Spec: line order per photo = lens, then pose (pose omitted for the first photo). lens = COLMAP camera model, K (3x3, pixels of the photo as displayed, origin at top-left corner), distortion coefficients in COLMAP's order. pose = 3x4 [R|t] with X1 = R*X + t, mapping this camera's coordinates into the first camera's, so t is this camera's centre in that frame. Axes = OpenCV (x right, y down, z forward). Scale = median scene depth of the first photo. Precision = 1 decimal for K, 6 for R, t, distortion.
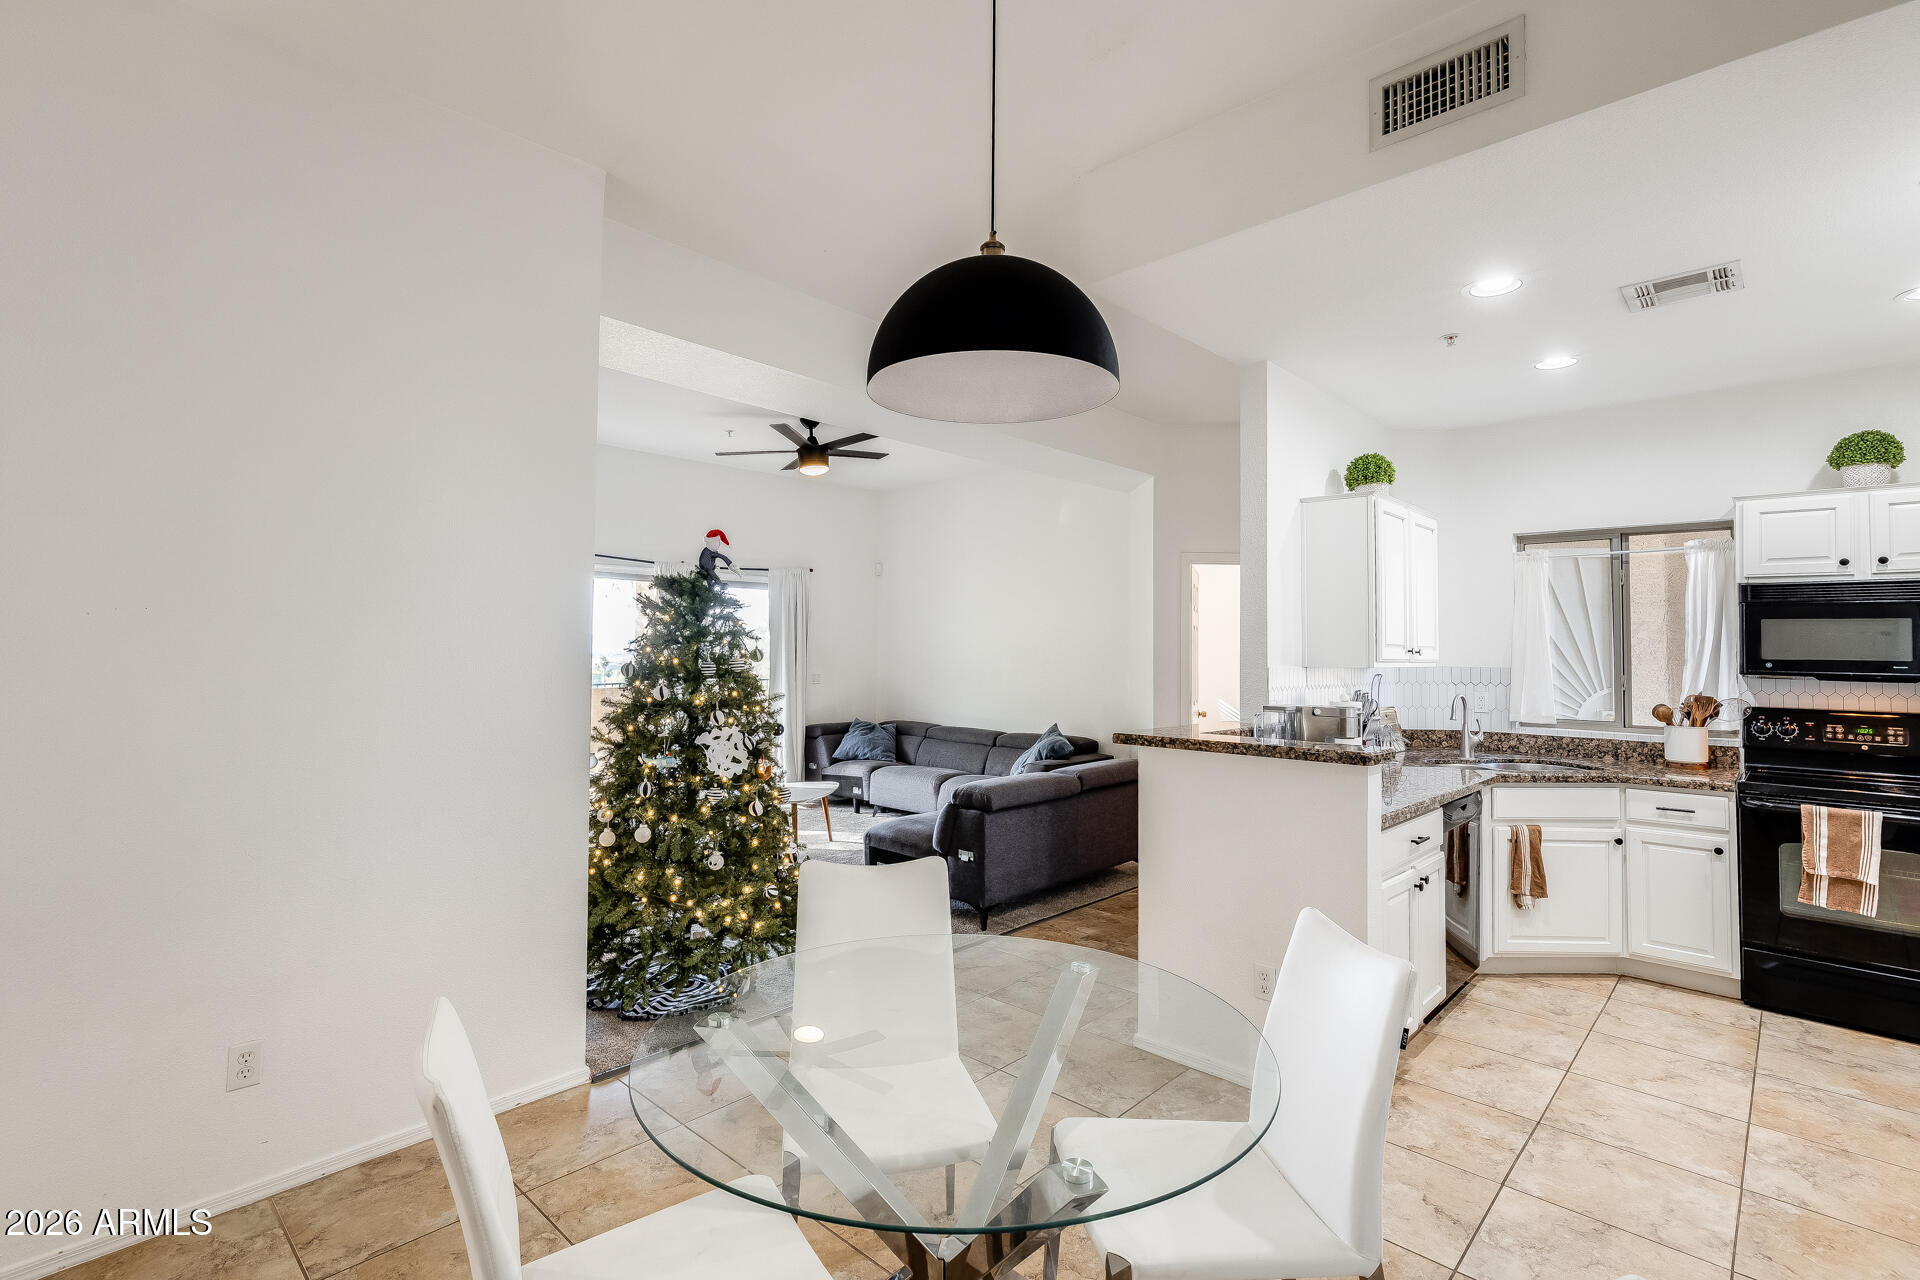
lens RADIAL K [[882.3, 0, 954.7], [0, 882.3, 621.1], [0, 0, 1]] dist [0.008394, 0.000110]
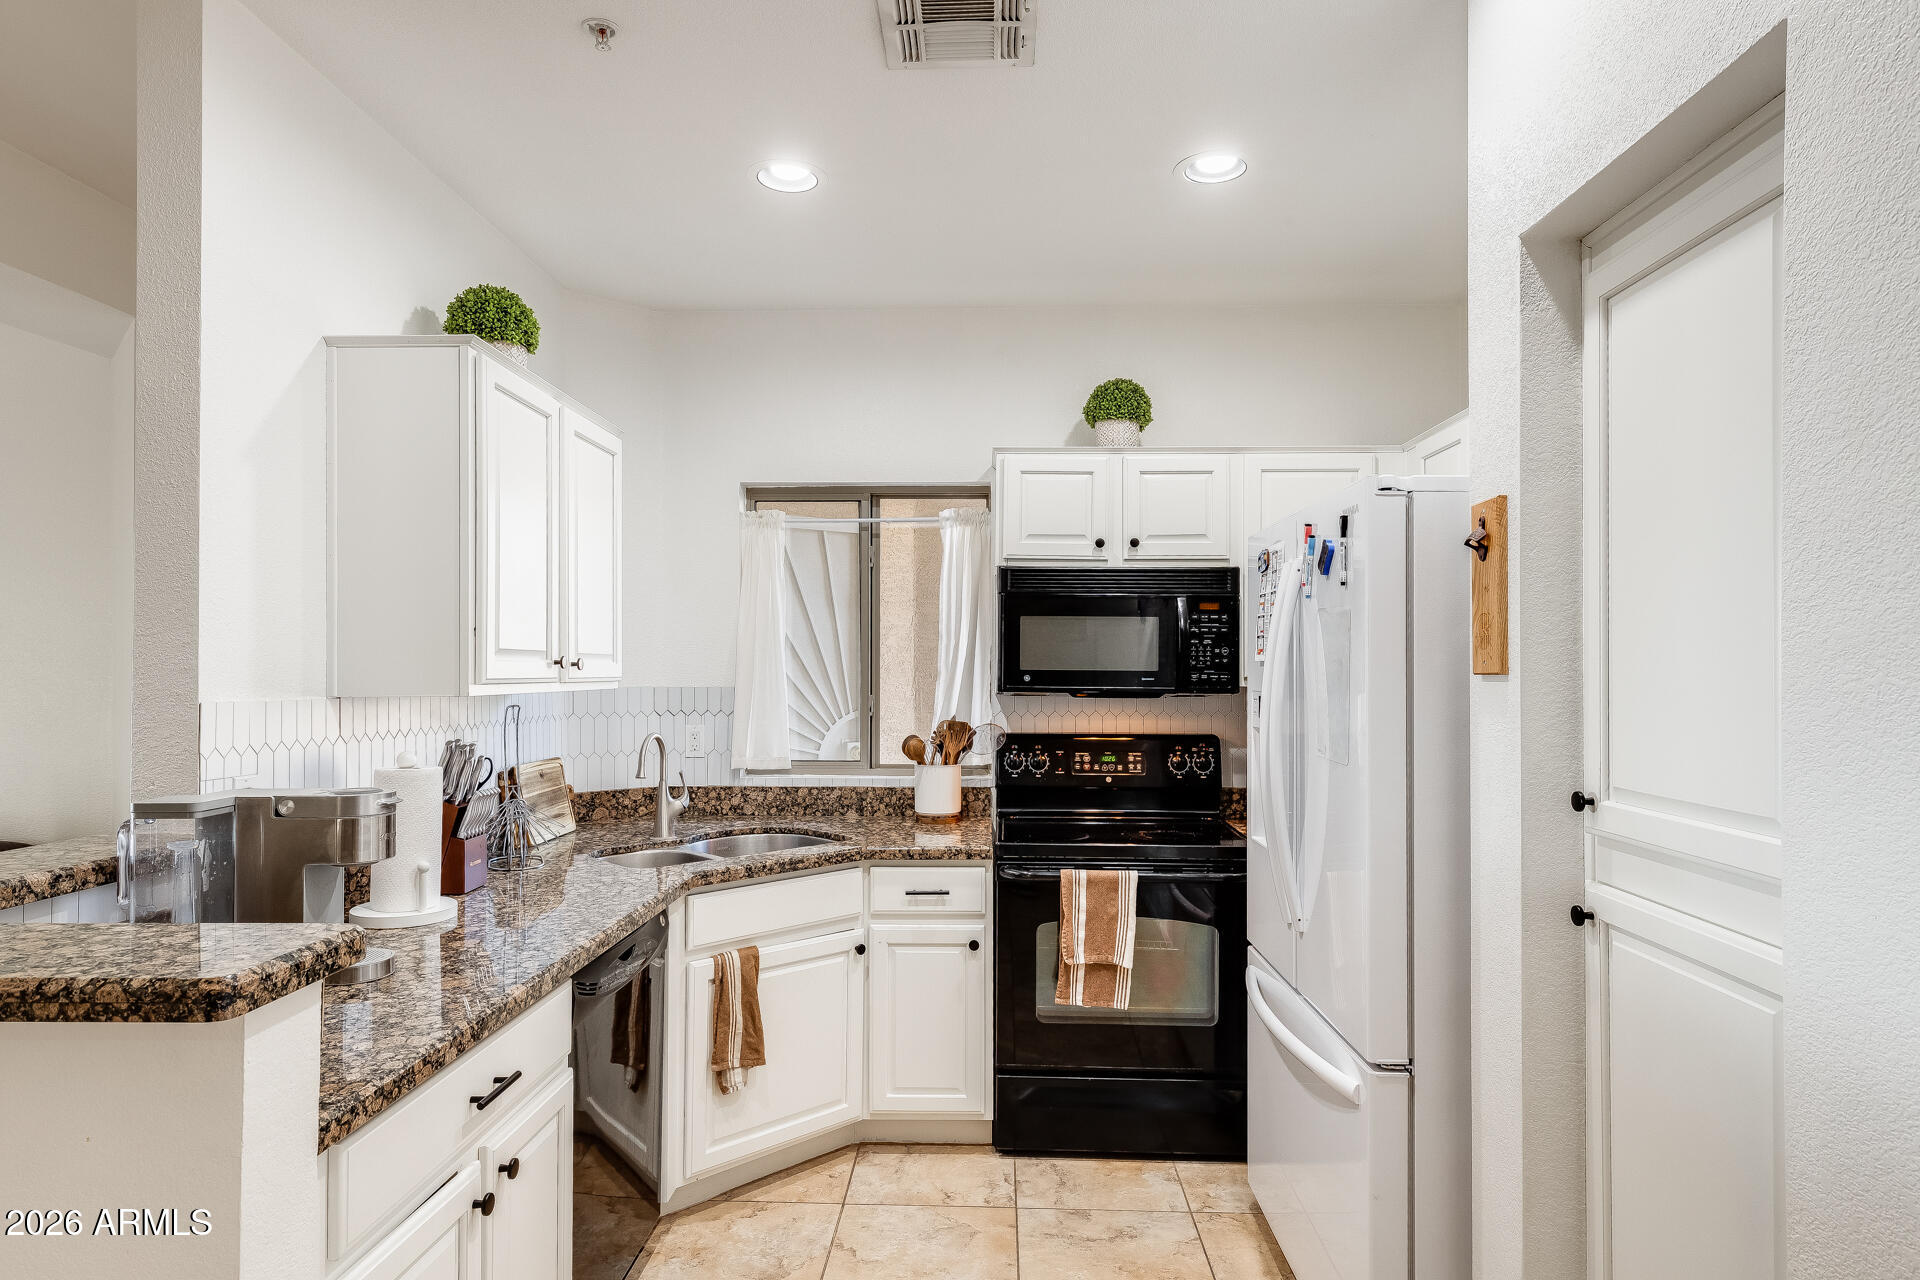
lens RADIAL K [[1106.2, 0, 961.2], [0, 1106.2, 644.6], [0, 0, 1]] dist [-0.004698, -0.000133]
pose [[0.748721, 0.004813, 0.662867, 0.260889], [-0.015758, 0.999820, 0.010538, 0.012599], [-0.662698, -0.018335, 0.748663, 0.341662]]
